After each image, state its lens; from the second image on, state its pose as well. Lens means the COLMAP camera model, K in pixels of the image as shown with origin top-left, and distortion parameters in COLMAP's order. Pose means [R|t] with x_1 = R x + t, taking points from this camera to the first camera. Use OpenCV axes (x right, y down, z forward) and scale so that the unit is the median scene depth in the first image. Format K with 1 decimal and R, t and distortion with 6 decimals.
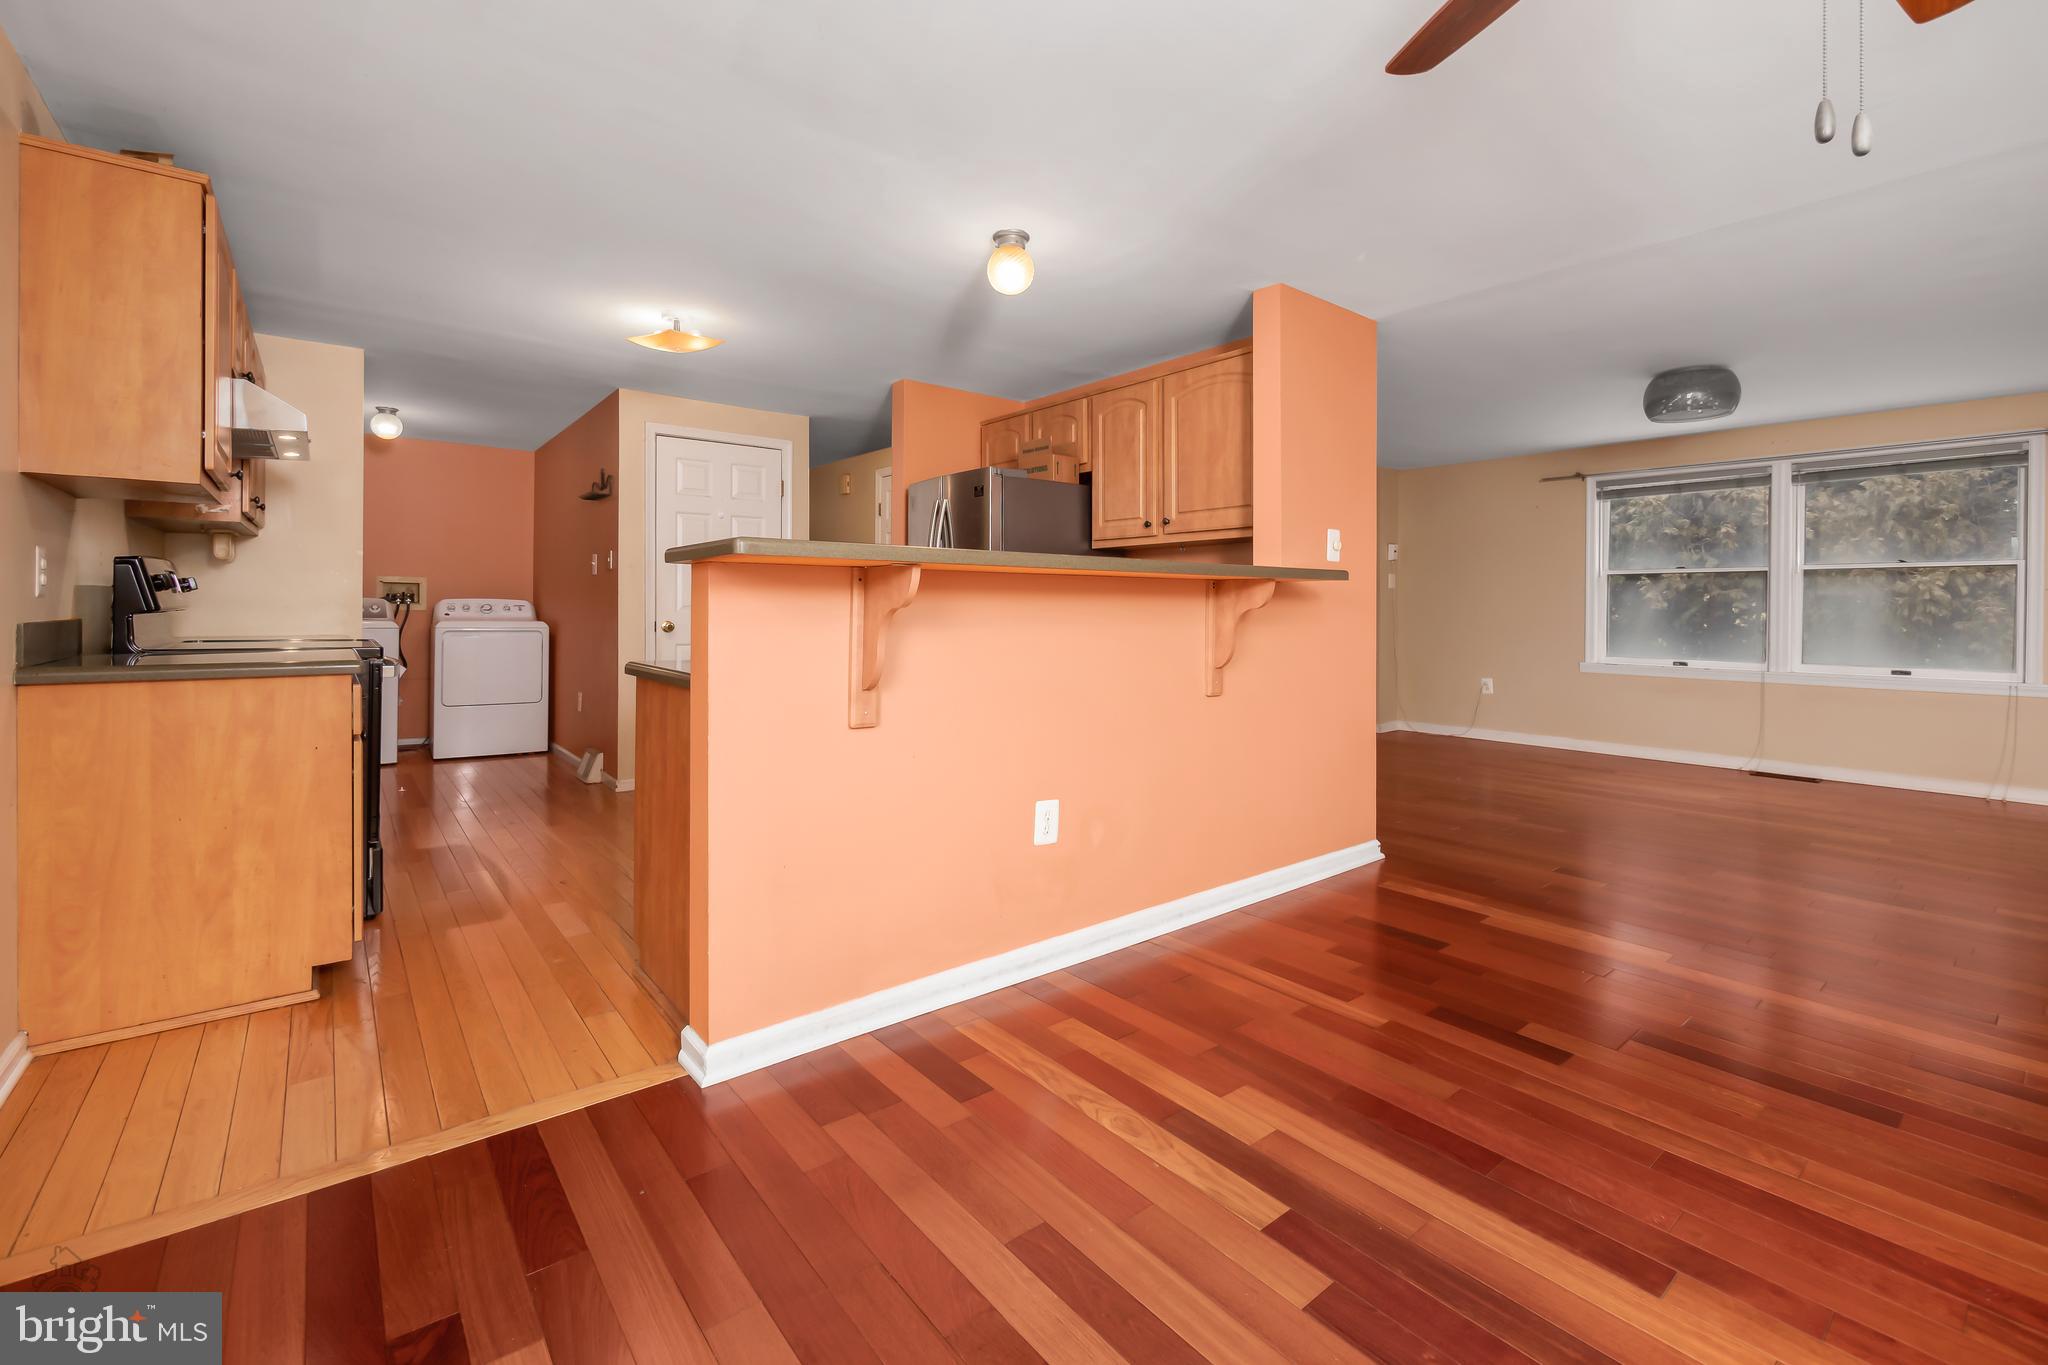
lens RADIAL K [[886.3, 0, 1066.8], [0, 886.3, 608.1], [0, 0, 1]] dist [-0.011906, 0.000095]
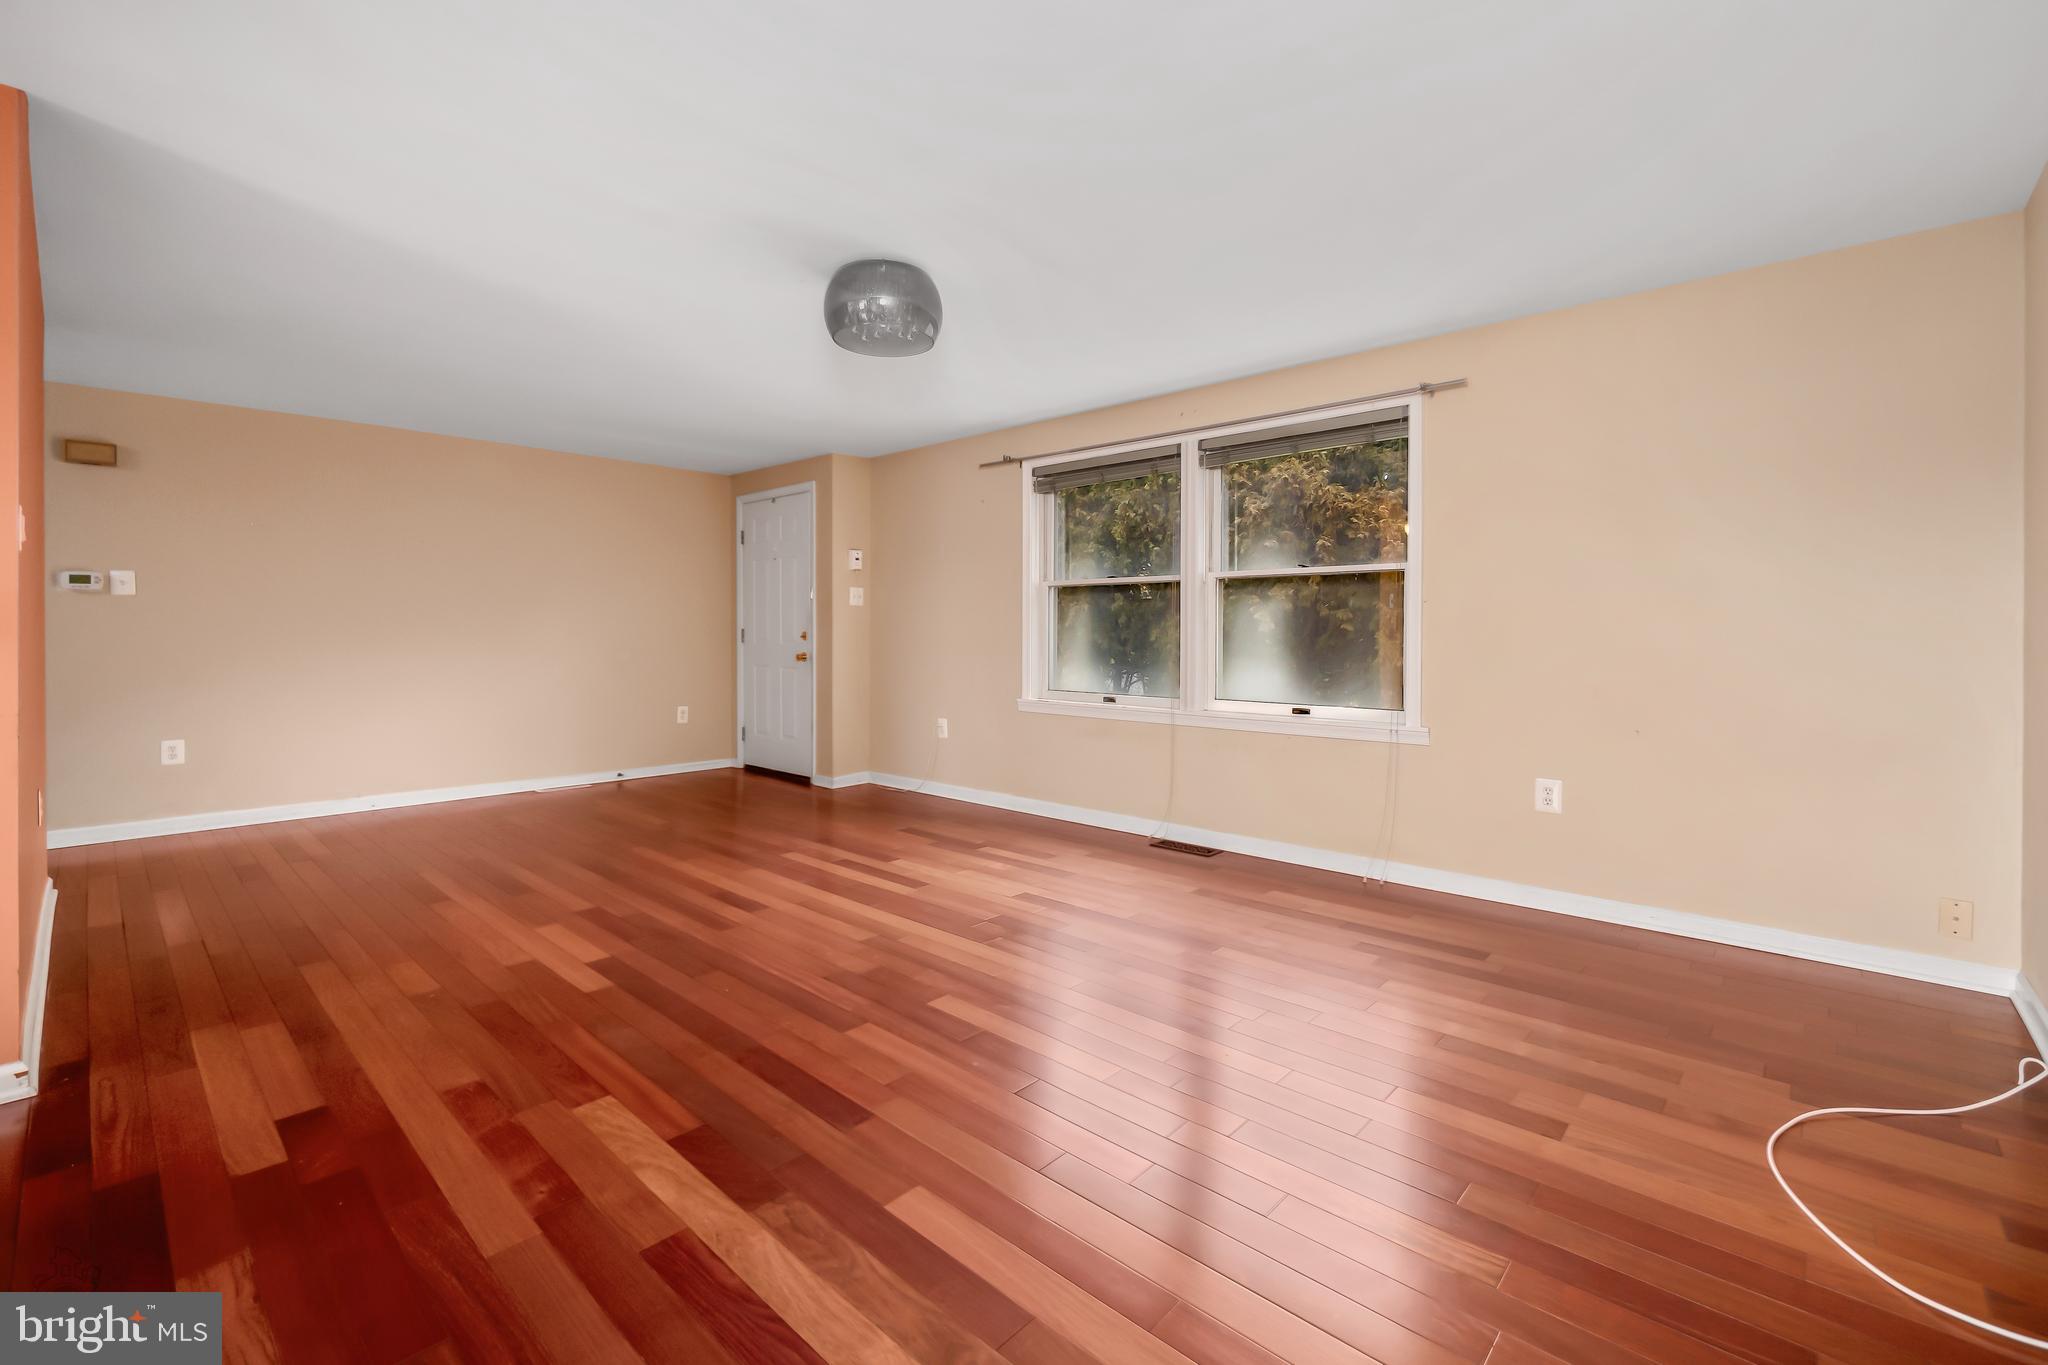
lens RADIAL K [[886.3, 0, 1069.9], [0, 886.3, 628.5], [0, 0, 1]] dist [-0.011906, 0.000095]
pose [[0.990695, 0.003586, 0.136053, 0.595661], [-0.002472, 0.999962, -0.008362, 0.007891], [-0.136078, 0.007948, 0.990666, 0.240189]]
